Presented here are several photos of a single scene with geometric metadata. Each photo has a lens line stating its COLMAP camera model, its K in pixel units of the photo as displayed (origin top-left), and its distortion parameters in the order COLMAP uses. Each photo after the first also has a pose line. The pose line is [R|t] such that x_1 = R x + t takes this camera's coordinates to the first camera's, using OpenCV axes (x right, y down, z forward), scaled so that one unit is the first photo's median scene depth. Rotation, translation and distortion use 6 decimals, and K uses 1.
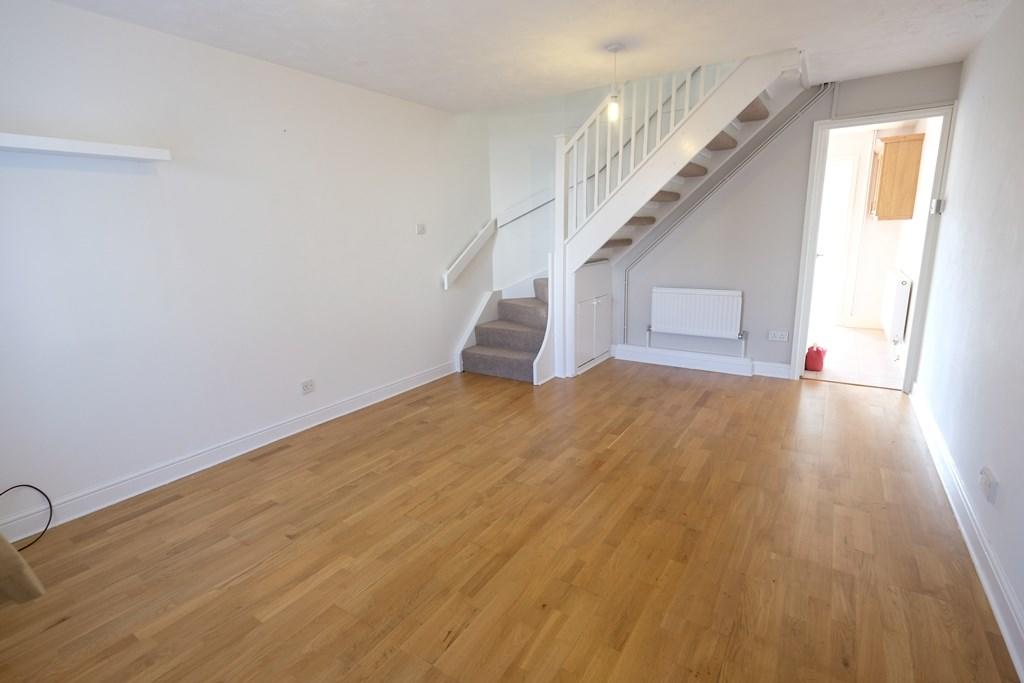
lens RADIAL K [[487.9, 0, 512.5], [0, 487.9, 341.4], [0, 0, 1]] dist [-0.002135, 0.000207]
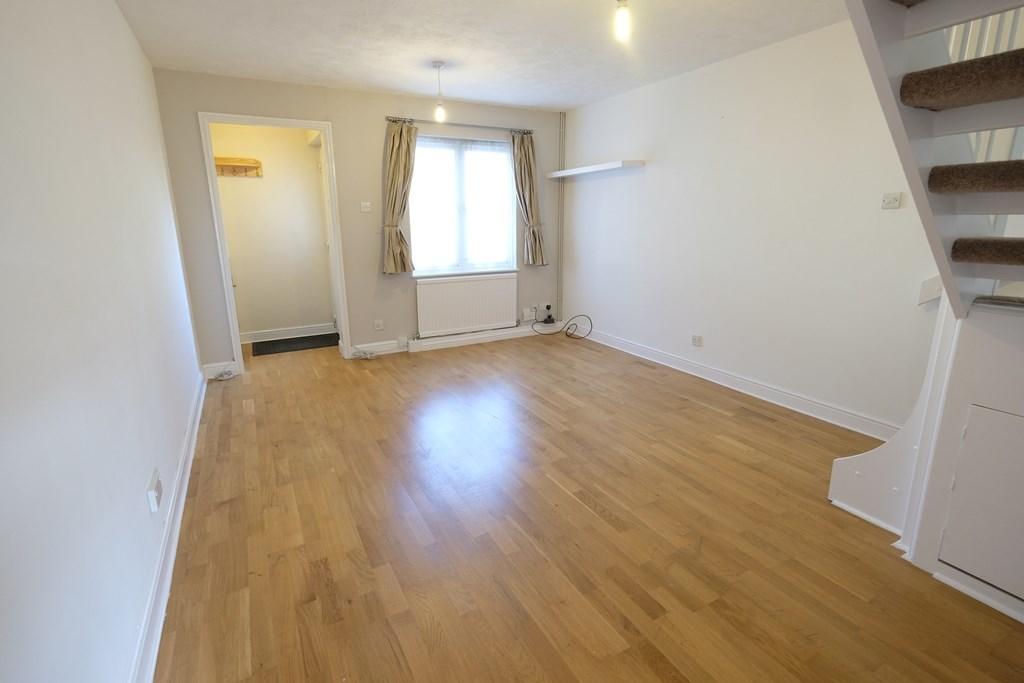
lens RADIAL K [[487.9, 0, 509.5], [0, 487.9, 339.1], [0, 0, 1]] dist [-0.002135, 0.000207]
pose [[-0.477179, 0.243832, -0.844302, 0.769467], [-0.171933, 0.916269, 0.361788, -0.251806], [0.861823, 0.317801, -0.395301, 1.052078]]
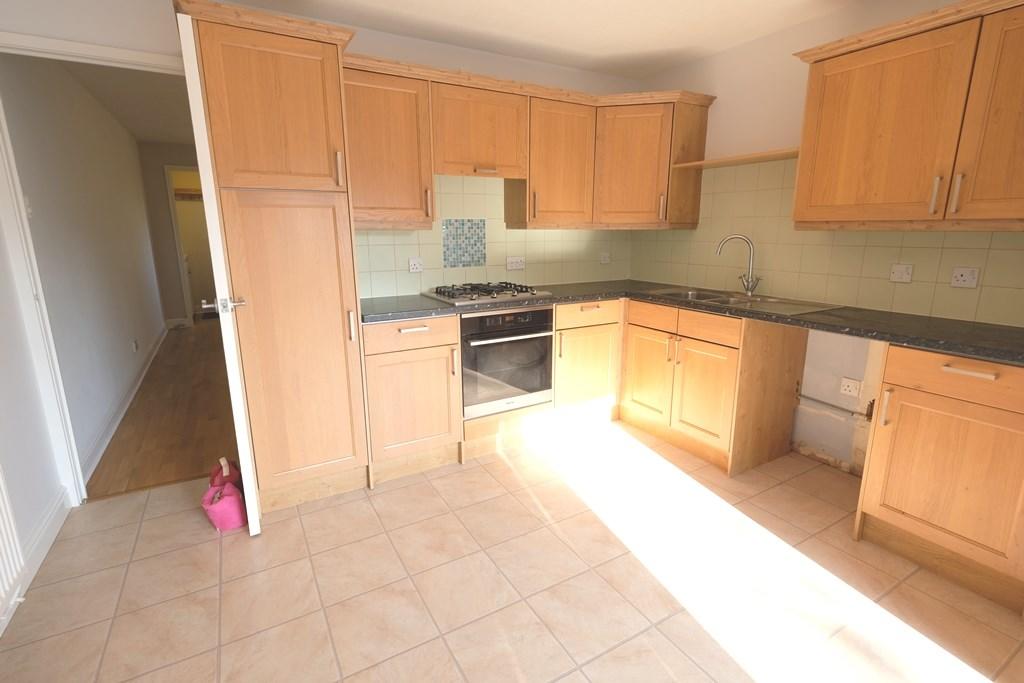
lens RADIAL K [[487.9, 0, 512.8], [0, 487.9, 340.3], [0, 0, 1]] dist [-0.002135, 0.000207]
pose [[-0.441546, 0.207418, -0.872934, 1.193691], [-0.170938, 0.935646, 0.308783, -0.361305], [0.880805, 0.285560, -0.377675, 1.851916]]
